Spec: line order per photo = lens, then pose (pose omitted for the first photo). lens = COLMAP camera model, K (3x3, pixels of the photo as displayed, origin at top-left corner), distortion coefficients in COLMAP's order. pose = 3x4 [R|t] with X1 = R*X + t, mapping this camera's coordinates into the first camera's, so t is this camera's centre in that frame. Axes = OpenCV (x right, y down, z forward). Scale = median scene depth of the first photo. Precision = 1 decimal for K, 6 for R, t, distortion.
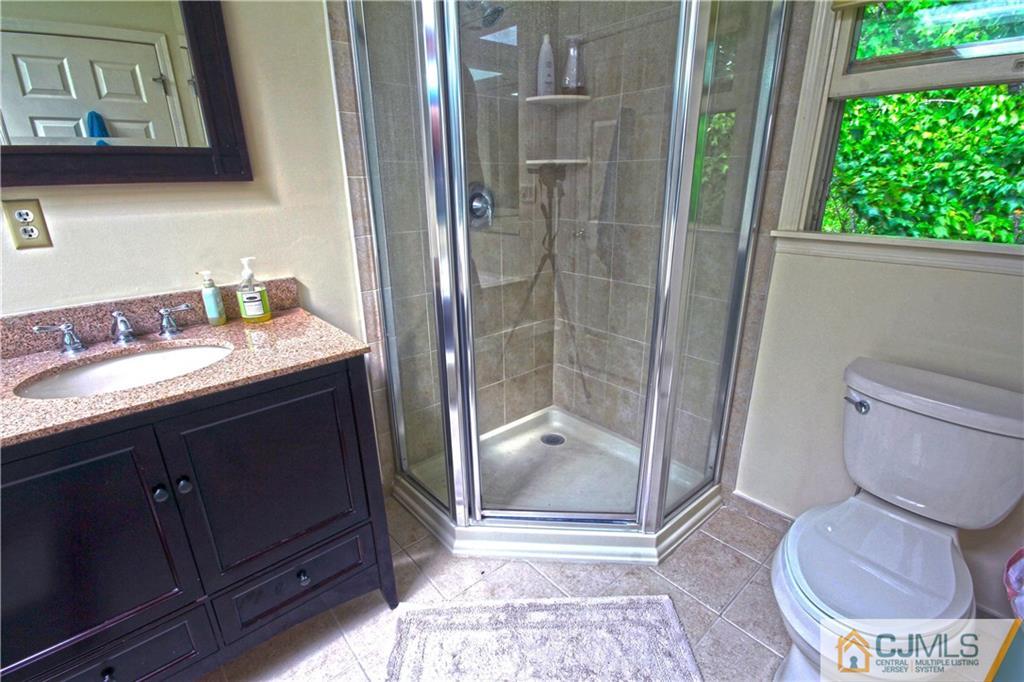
lens RADIAL K [[471.4, 0, 512.7], [0, 471.4, 340.8], [0, 0, 1]] dist [-0.003671, -0.001692]
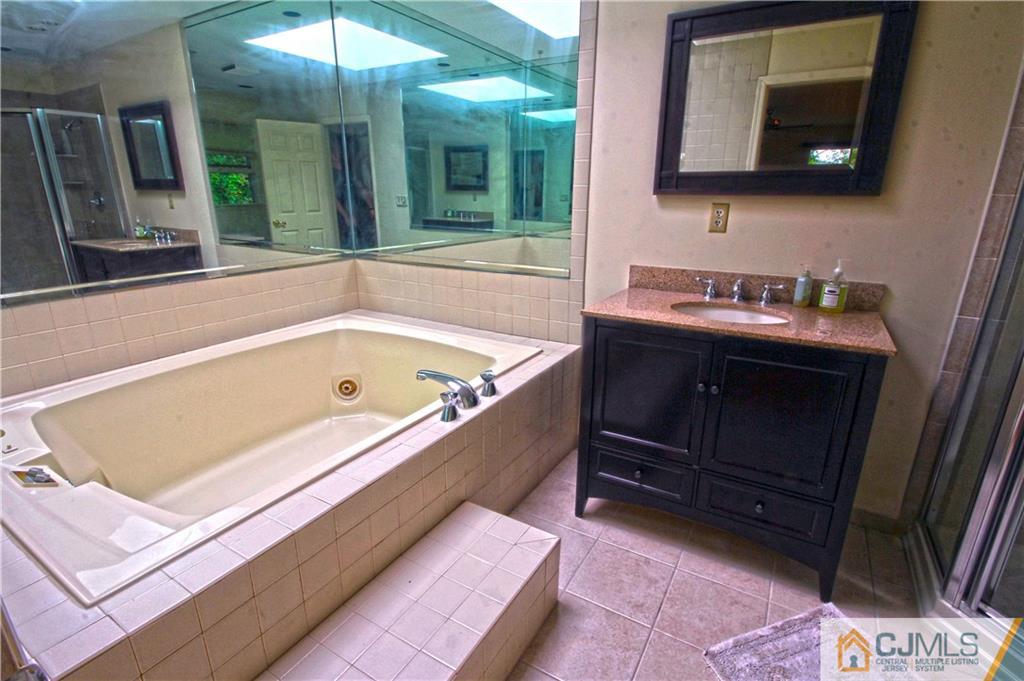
lens RADIAL K [[471.4, 0, 511.6], [0, 471.4, 338.3], [0, 0, 1]] dist [-0.003671, -0.001692]
pose [[0.284121, 0.290381, -0.913759, 0.350207], [-0.321634, 0.926677, 0.194478, 0.049762], [0.903231, 0.238641, 0.356684, -0.141984]]
